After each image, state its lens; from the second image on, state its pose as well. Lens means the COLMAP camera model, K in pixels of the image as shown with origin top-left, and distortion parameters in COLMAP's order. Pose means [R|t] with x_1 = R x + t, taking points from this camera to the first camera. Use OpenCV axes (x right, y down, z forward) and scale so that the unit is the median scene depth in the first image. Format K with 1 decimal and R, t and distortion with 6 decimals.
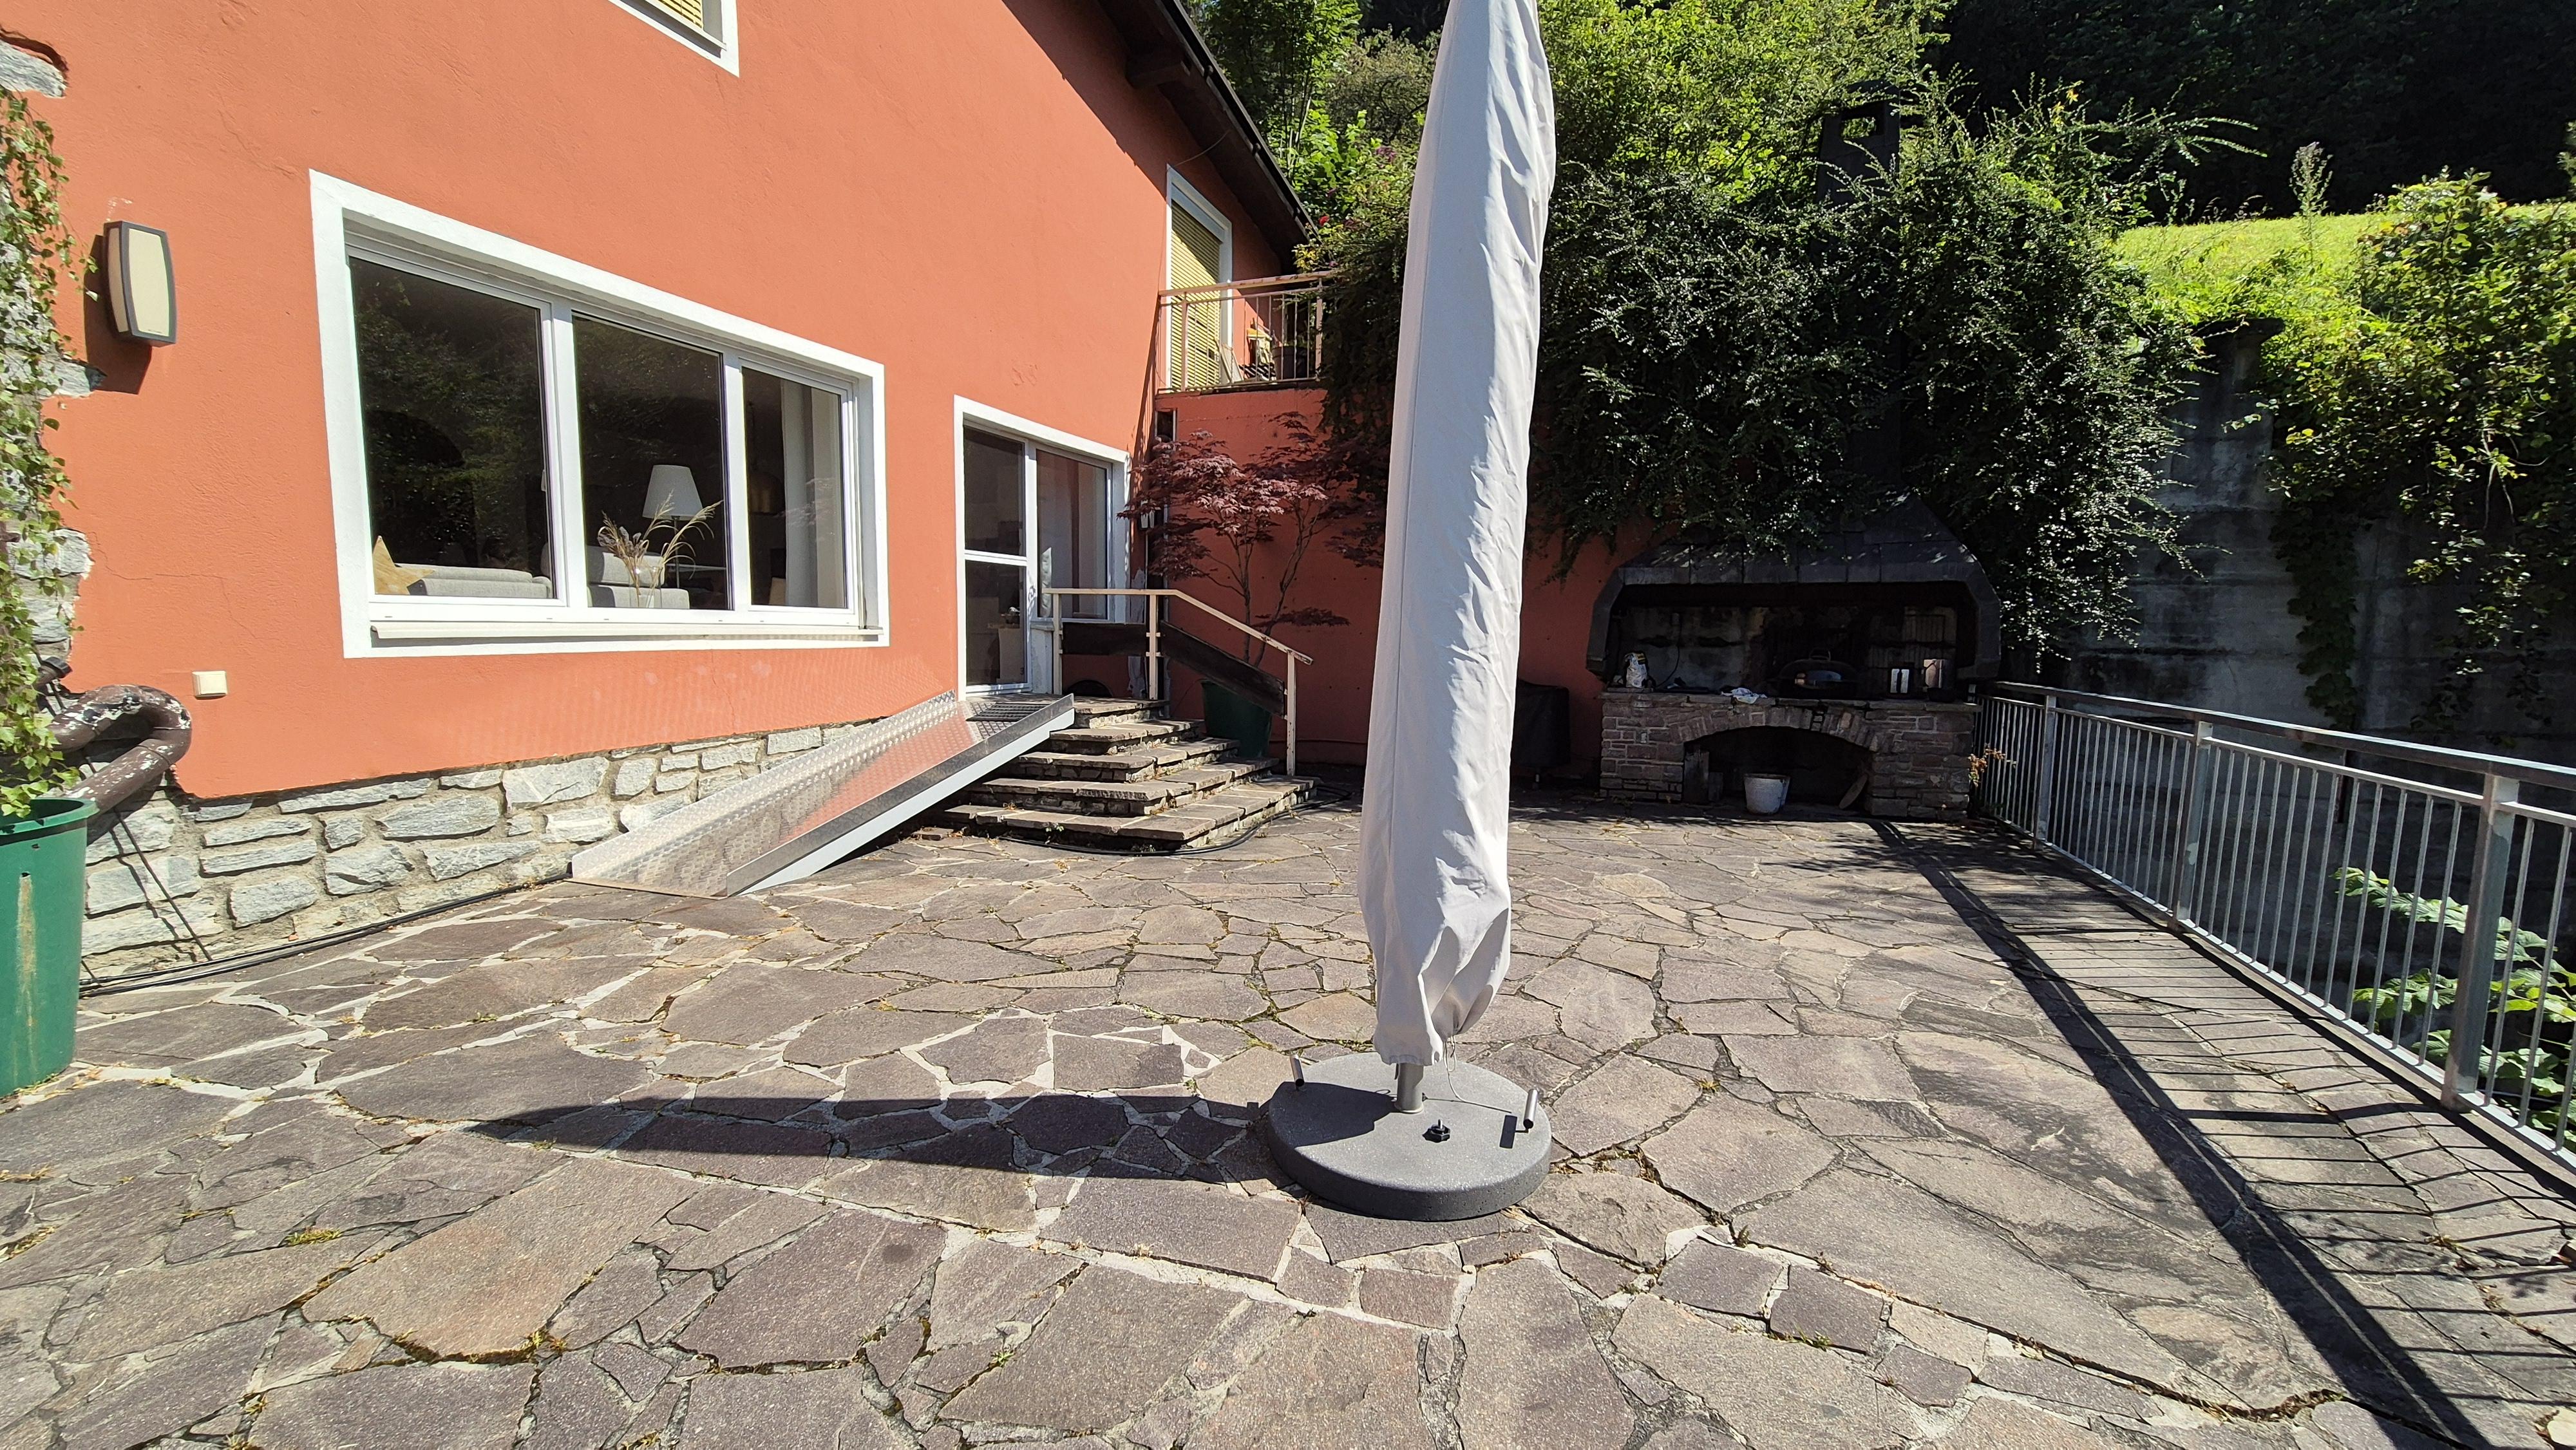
lens RADIAL K [[1055.7, 0, 1305.5], [0, 1055.7, 740.8], [0, 0, 1]] dist [0.000427, -0.000489]
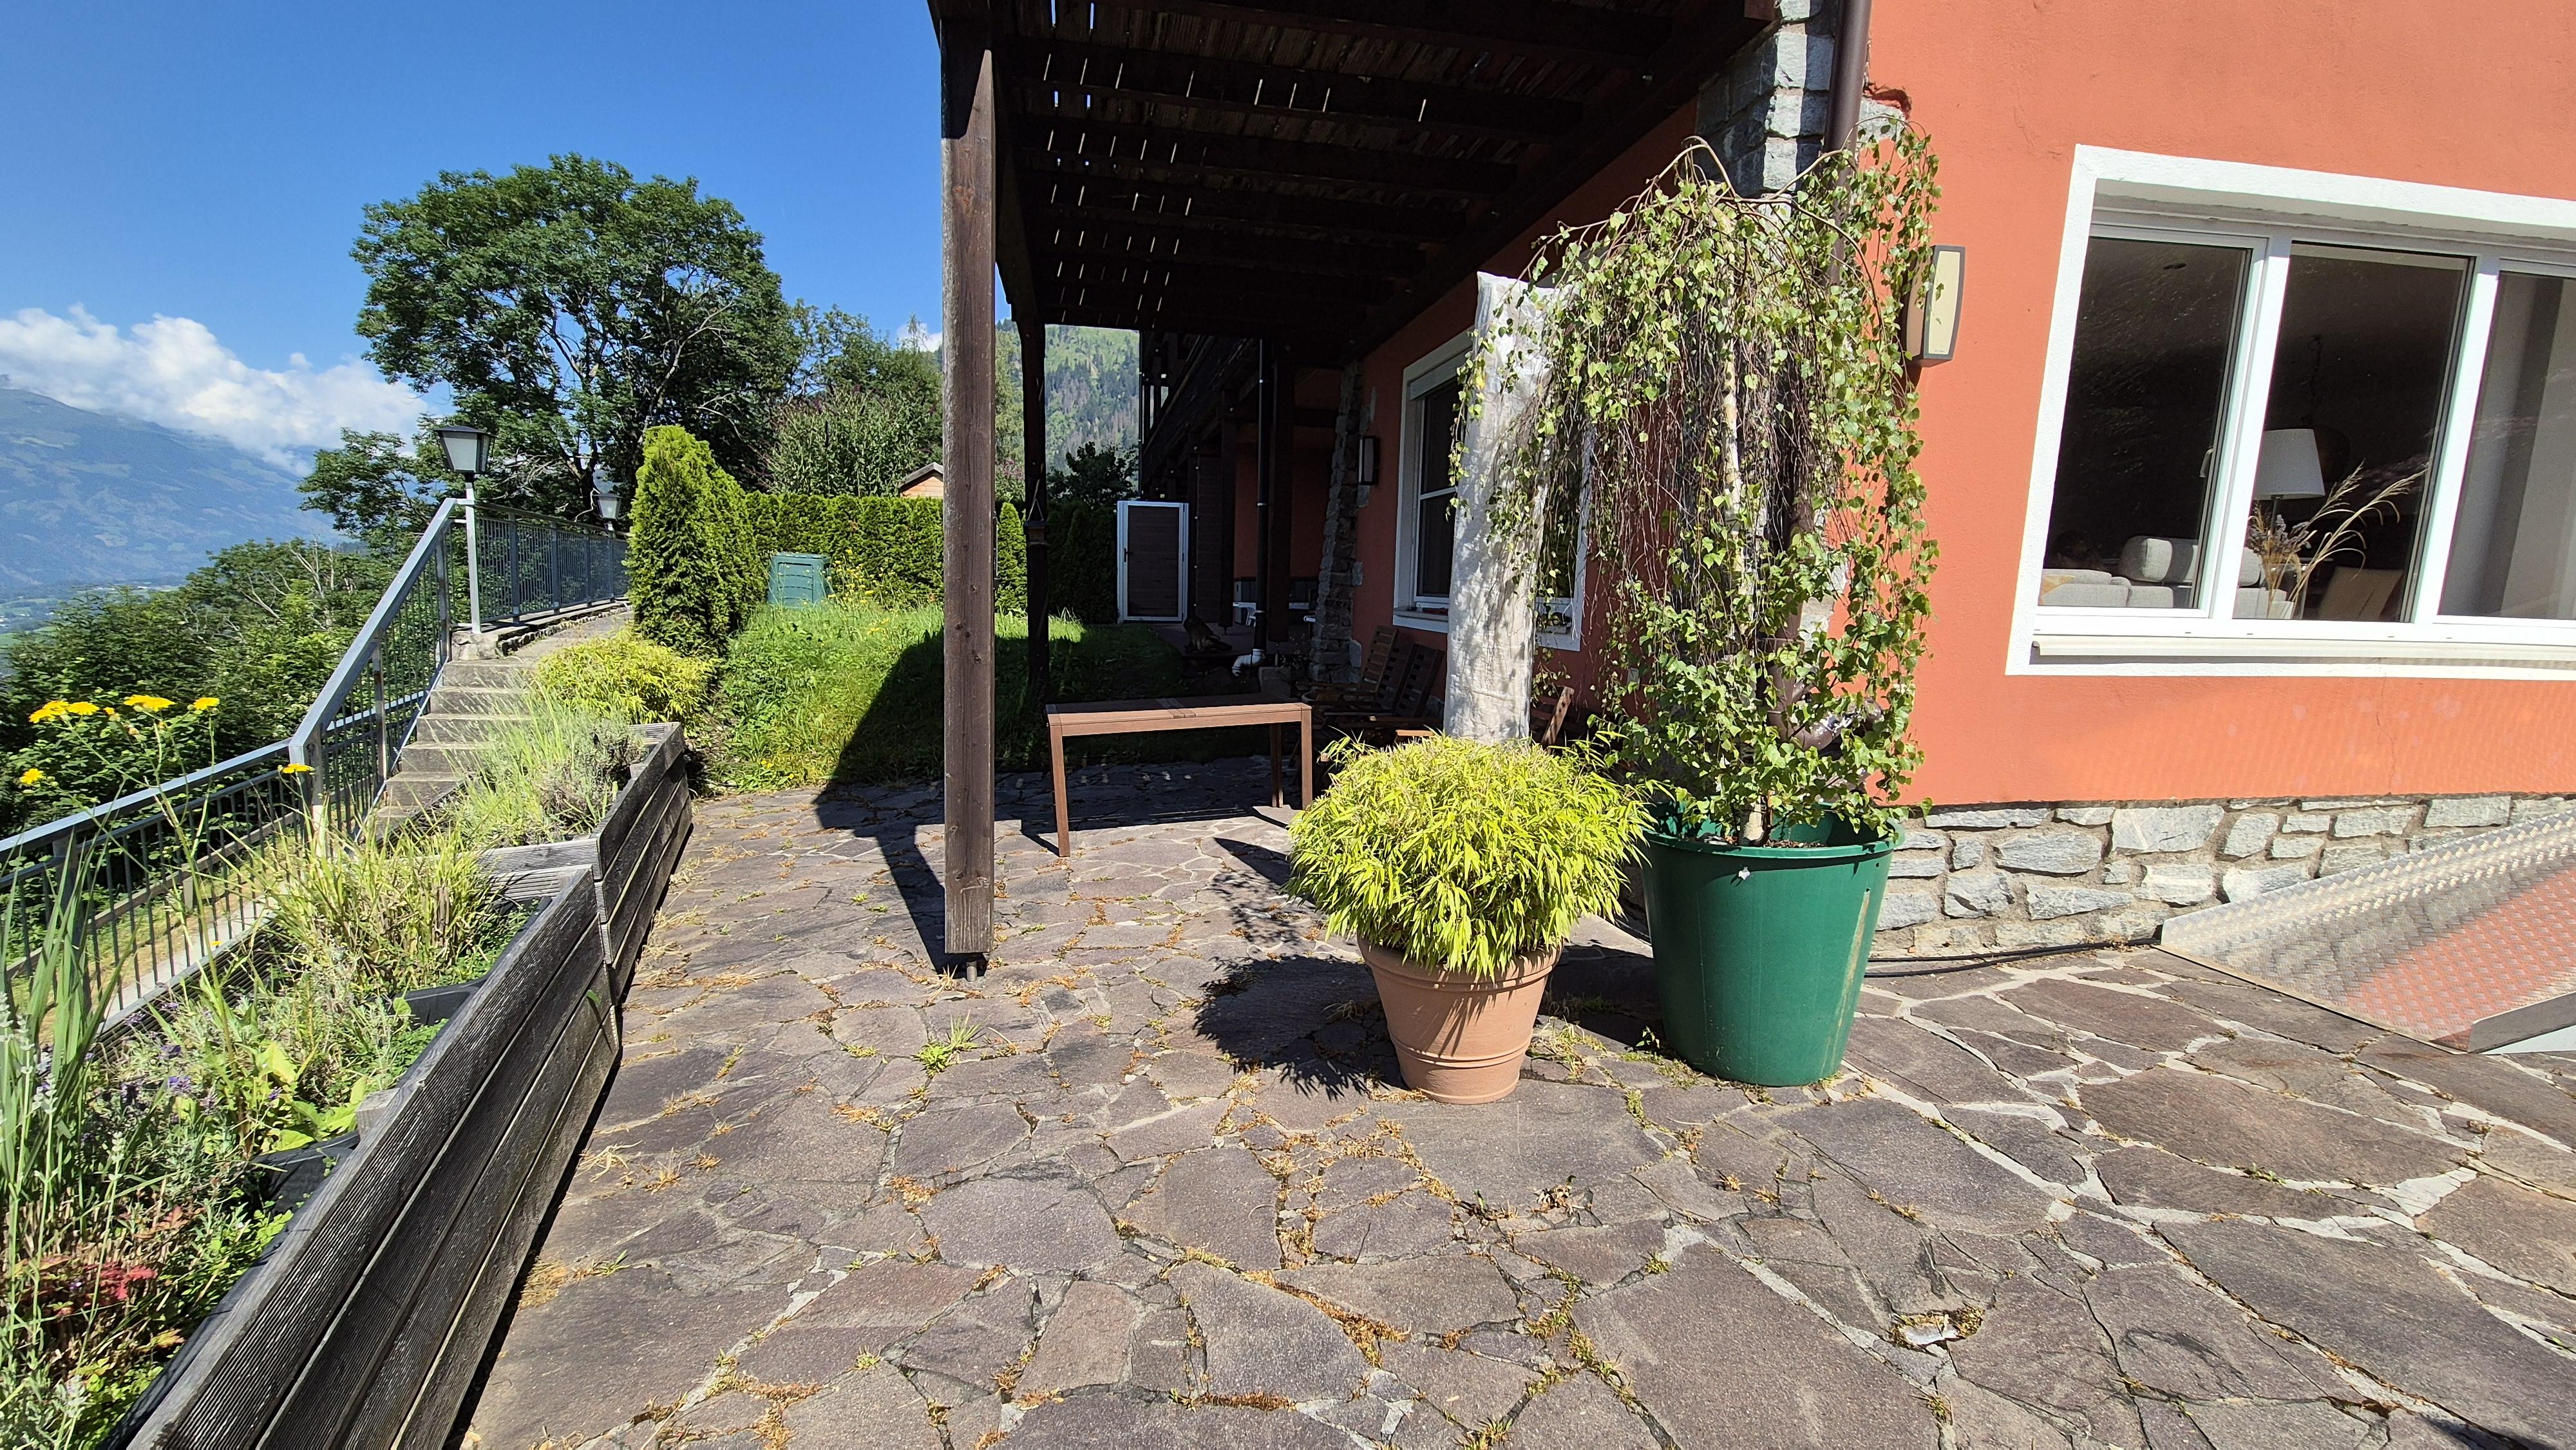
lens RADIAL K [[1055.7, 0, 1290.6], [0, 1055.7, 741.4], [0, 0, 1]] dist [0.000427, -0.000489]
pose [[0.472819, 0.129661, -0.871567, -0.386604], [-0.112028, 0.989933, 0.086495, -0.029668], [0.874009, 0.056744, 0.482586, -0.008935]]
